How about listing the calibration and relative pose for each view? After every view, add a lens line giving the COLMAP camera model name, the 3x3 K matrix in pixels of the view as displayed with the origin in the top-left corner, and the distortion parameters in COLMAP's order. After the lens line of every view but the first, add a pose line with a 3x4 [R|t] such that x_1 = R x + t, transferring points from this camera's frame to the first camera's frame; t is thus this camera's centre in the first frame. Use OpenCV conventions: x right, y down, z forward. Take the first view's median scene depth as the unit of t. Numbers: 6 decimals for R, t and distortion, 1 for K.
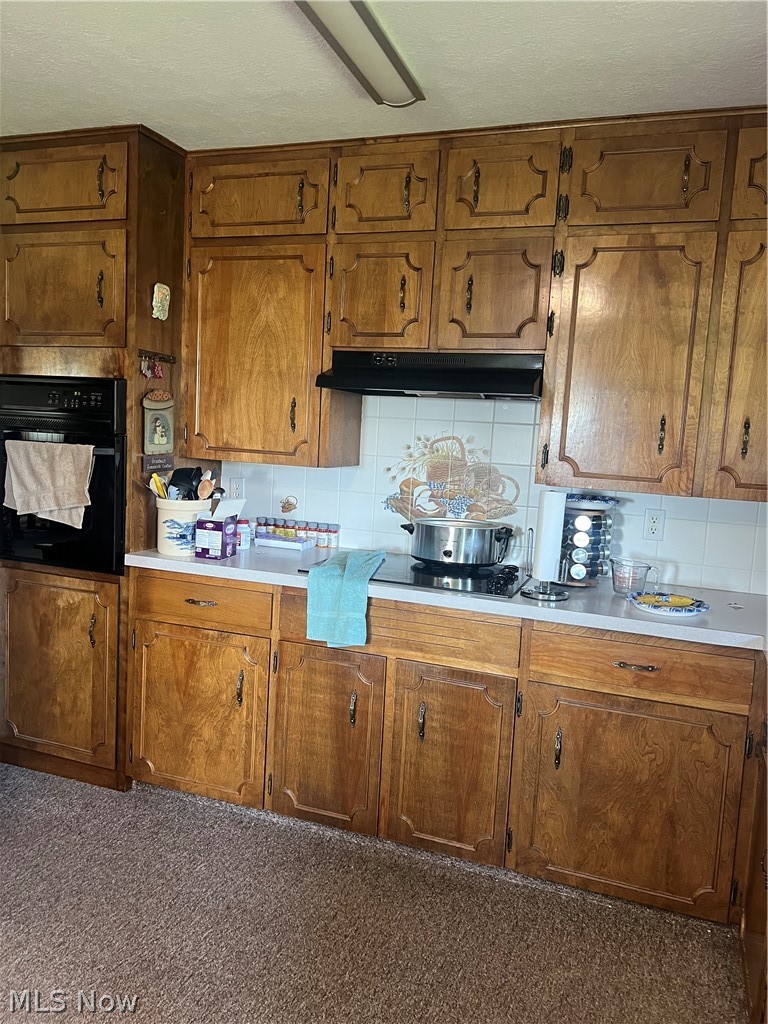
lens RADIAL K [[758.2, 0, 380.9], [0, 758.2, 502.4], [0, 0, 1]] dist [0.028005, -0.006198]
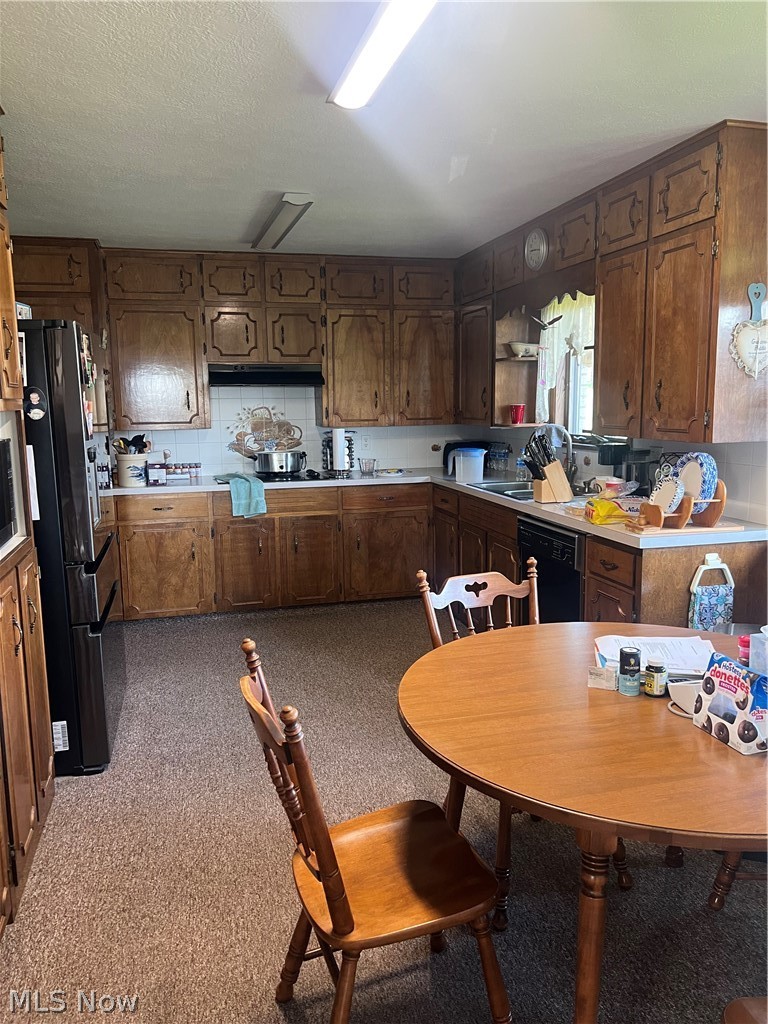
lens RADIAL K [[769.0, 0, 384.7], [0, 769.0, 516.4], [0, 0, 1]] dist [0.027439, -0.038417]
pose [[0.823054, -0.147168, 0.548565, -0.843384], [0.111100, 0.988905, 0.098610, 0.028759], [-0.556991, -0.020216, 0.830273, -0.843089]]
